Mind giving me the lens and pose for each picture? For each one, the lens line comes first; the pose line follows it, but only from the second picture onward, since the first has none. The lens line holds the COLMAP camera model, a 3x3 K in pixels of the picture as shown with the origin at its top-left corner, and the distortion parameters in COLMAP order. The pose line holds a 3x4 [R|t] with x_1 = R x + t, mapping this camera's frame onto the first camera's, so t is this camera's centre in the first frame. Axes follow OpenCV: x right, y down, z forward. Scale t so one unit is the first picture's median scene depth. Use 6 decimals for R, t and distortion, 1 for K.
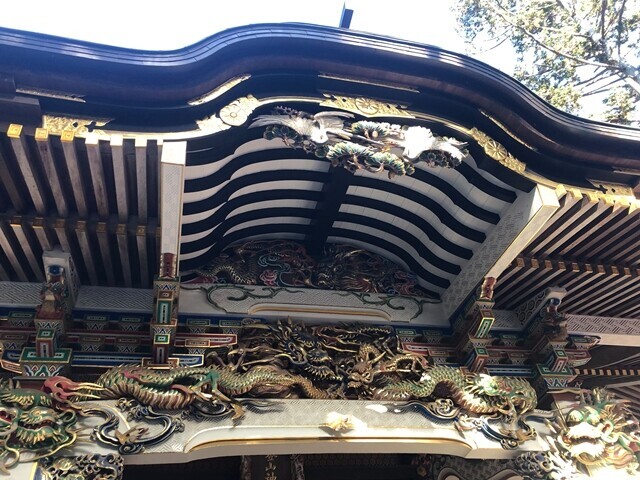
lens RADIAL K [[453.1, 0, 306.2], [0, 453.1, 238.6], [0, 0, 1]] dist [-0.001436, 0.001420]
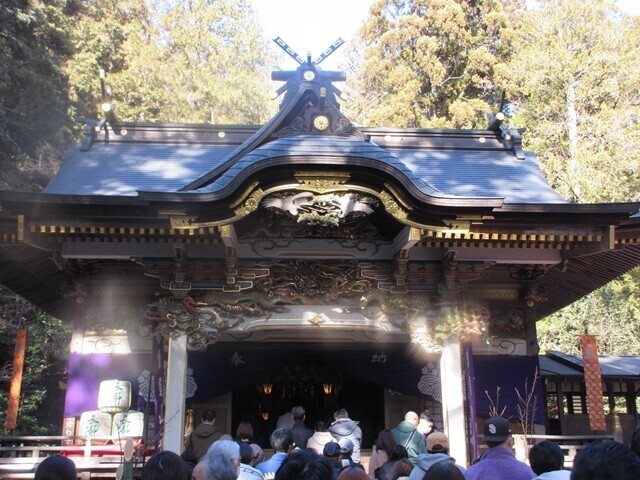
lens RADIAL K [[453.1, 0, 306.2], [0, 453.1, 238.6], [0, 0, 1]] dist [-0.001436, 0.001420]
pose [[0.987602, 0.032357, -0.153607, 0.364699], [0.036162, 0.905312, 0.423204, -0.888739], [0.152756, -0.423512, 0.892918, -0.784072]]
